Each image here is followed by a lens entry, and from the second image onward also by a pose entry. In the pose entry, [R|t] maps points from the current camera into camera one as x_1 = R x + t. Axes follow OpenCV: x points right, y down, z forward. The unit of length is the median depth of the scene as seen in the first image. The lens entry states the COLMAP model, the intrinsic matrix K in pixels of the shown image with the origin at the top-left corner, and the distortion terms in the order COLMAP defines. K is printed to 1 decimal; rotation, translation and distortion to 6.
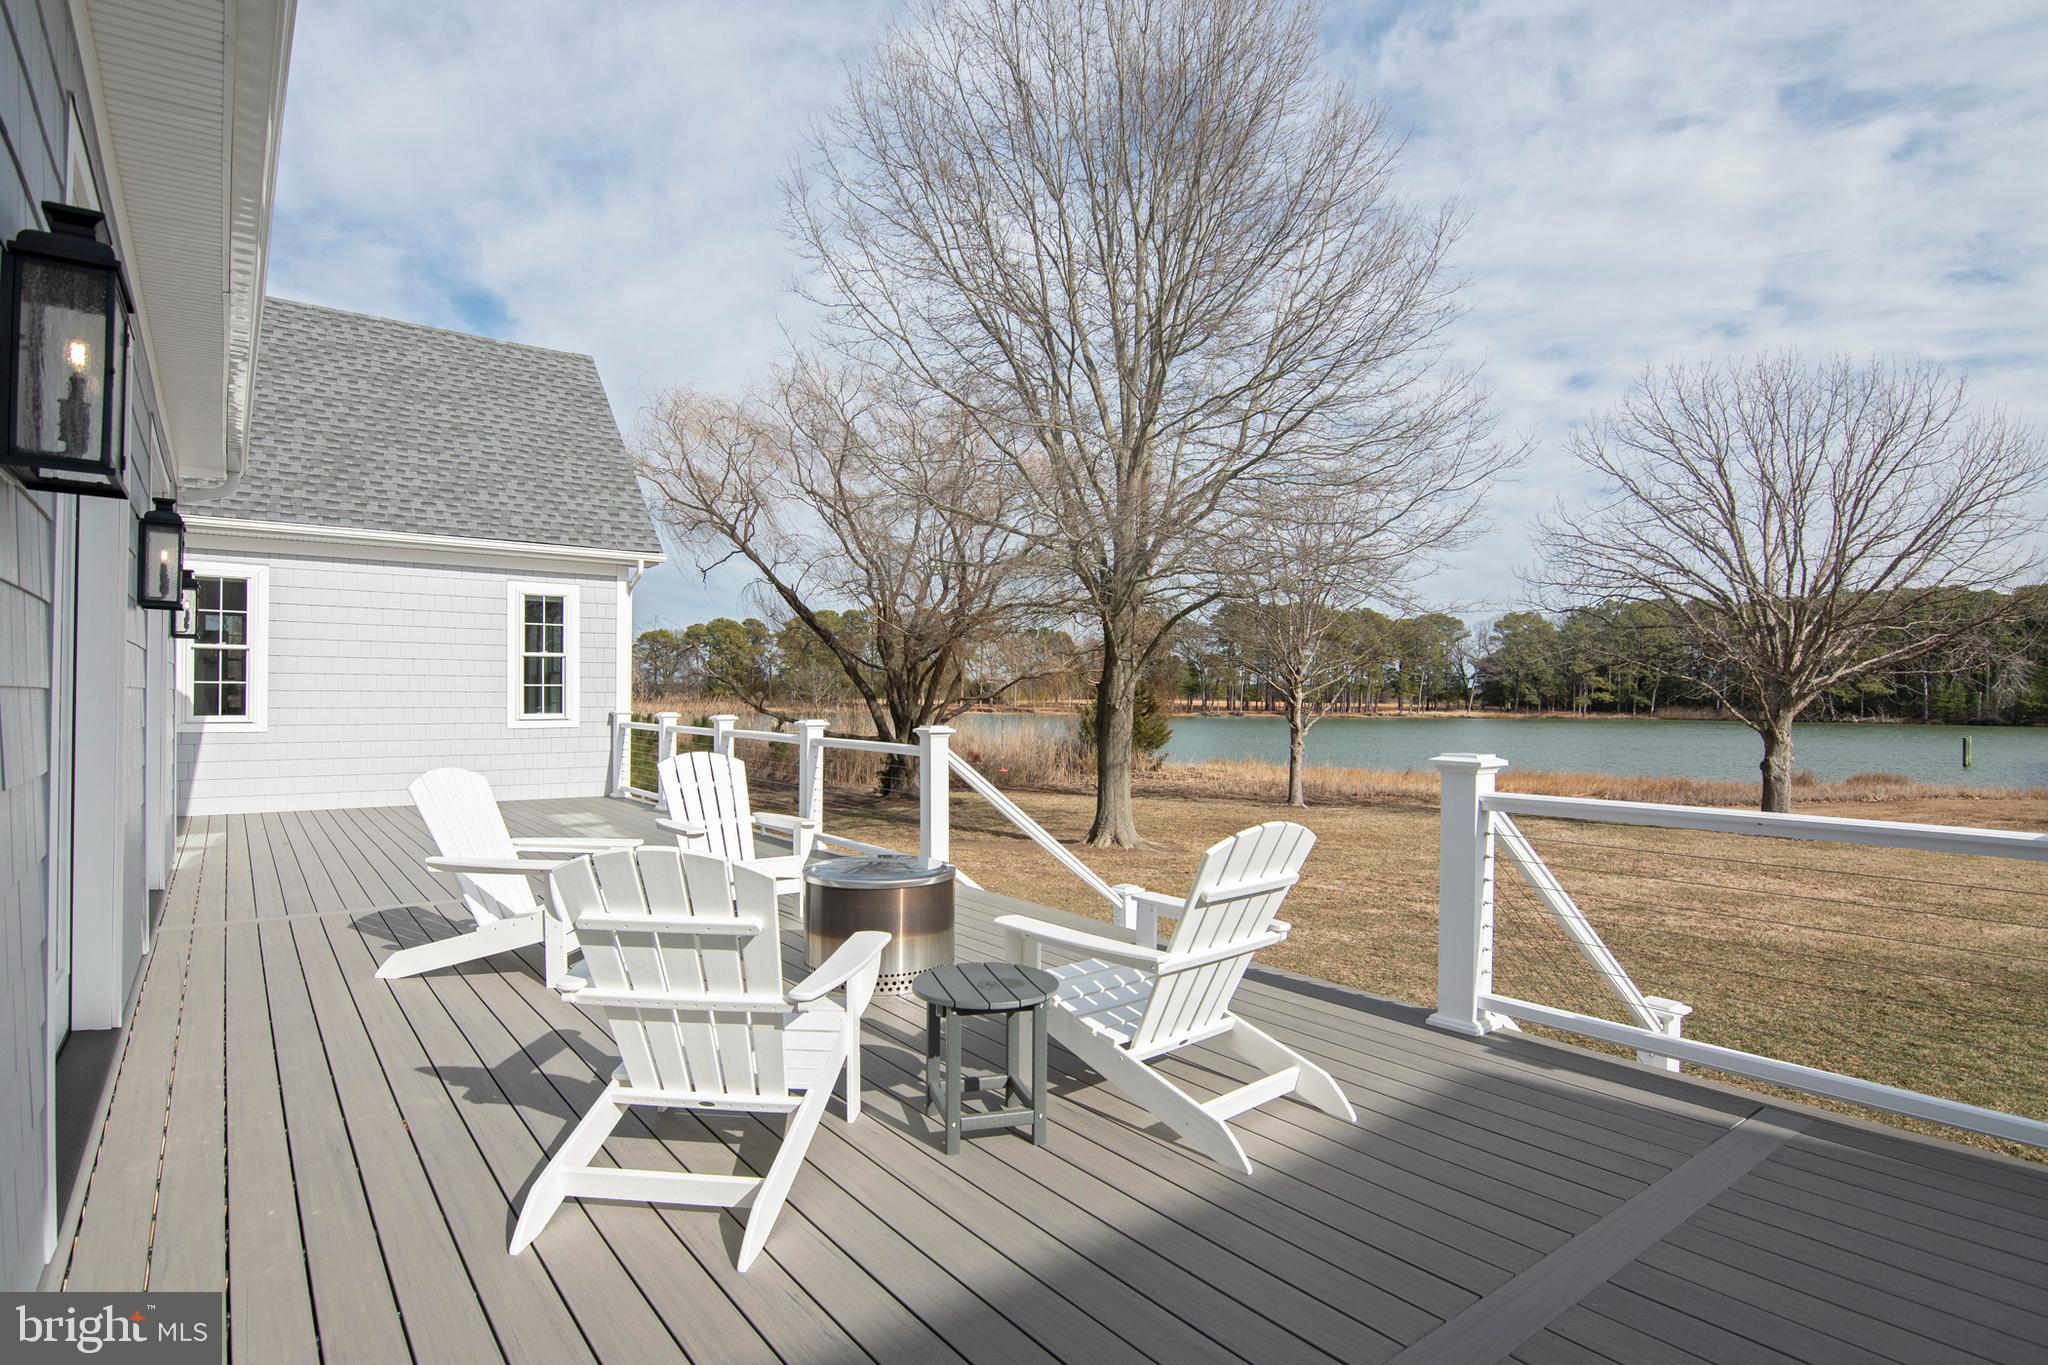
lens RADIAL K [[1046.9, 0, 989.3], [0, 1046.9, 688.3], [0, 0, 1]] dist [-0.024500, -0.001231]
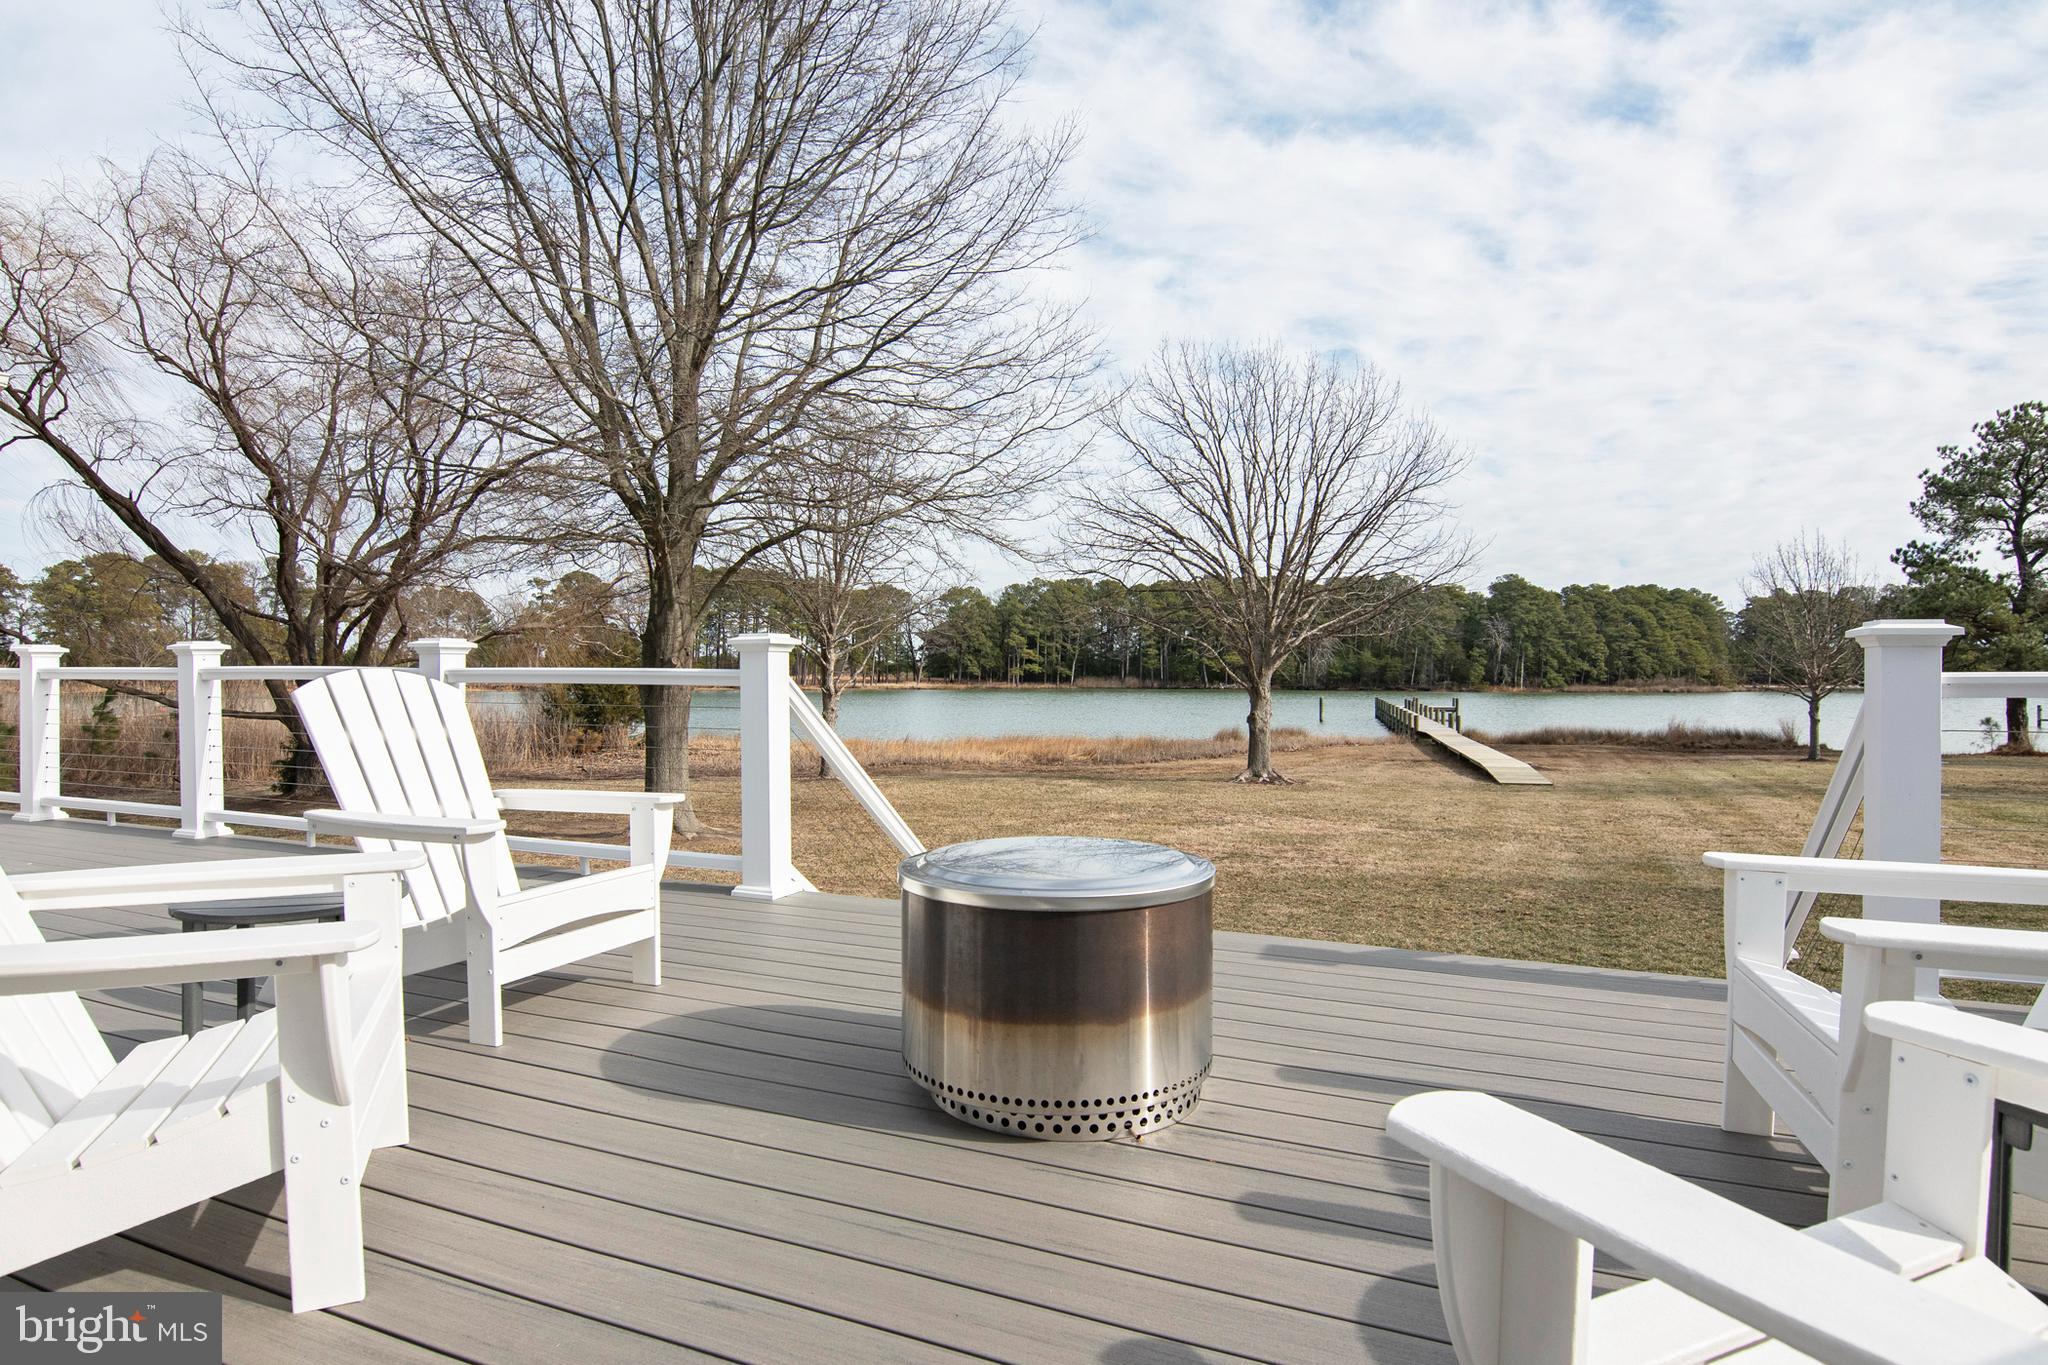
lens RADIAL K [[1119.7, 0, 1012.7], [0, 1119.7, 678.7], [0, 0, 1]] dist [-0.018196, -0.001050]
pose [[0.862878, -0.007342, 0.505359, -0.061711], [-0.000211, 0.999889, 0.014886, 0.012551], [-0.505413, -0.012952, 0.862781, 0.090019]]
